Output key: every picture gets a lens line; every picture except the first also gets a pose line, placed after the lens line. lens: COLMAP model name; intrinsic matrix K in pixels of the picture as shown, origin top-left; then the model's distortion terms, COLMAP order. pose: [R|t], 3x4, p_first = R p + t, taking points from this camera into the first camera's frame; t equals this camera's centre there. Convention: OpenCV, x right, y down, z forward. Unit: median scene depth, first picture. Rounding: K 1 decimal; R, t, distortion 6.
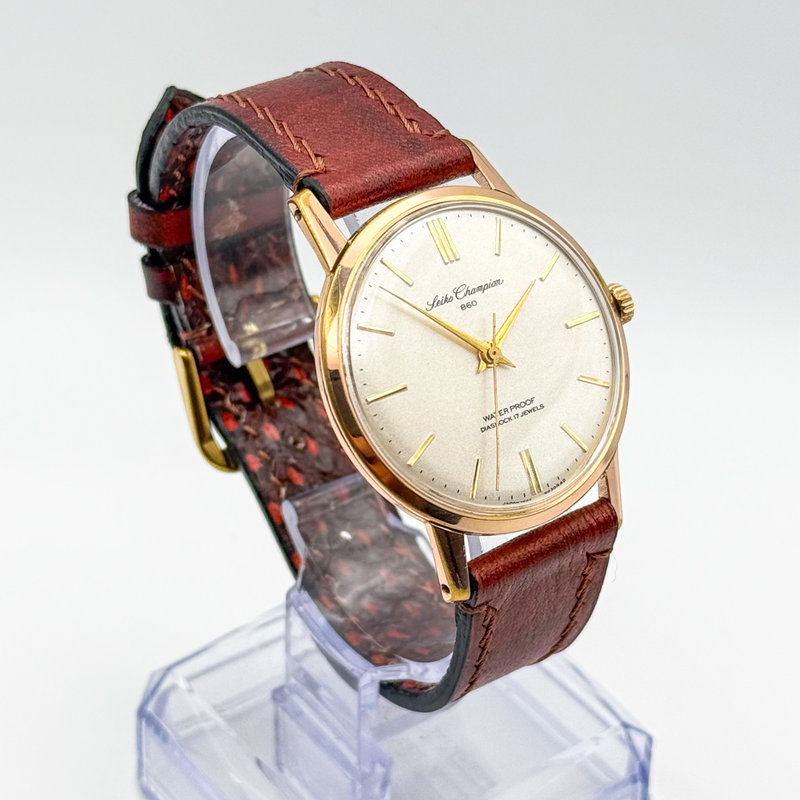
lens RADIAL K [[2330.4, 0, 400.0], [0, 2330.4, 400.0], [0, 0, 1]] dist [-0.009229, 0.183410]
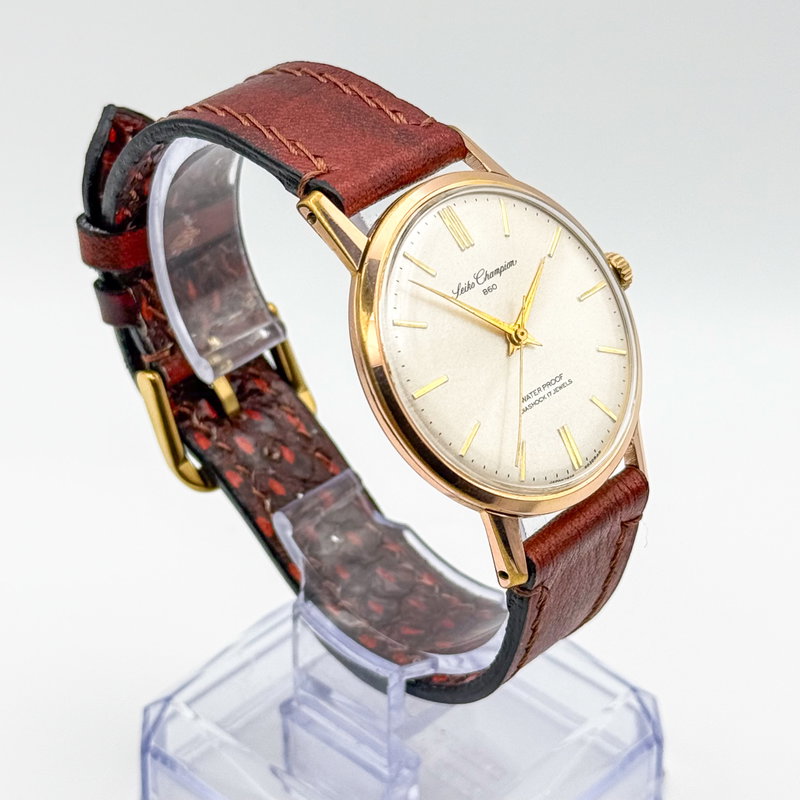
lens RADIAL K [[2330.4, 0, 400.0], [0, 2330.4, 400.0], [0, 0, 1]] dist [-0.009229, 0.183410]
pose [[0.980230, -0.122076, 0.155714, -0.158430], [0.121986, 0.992480, 0.010173, -0.008039], [-0.155785, 0.009023, 0.987750, 0.022006]]
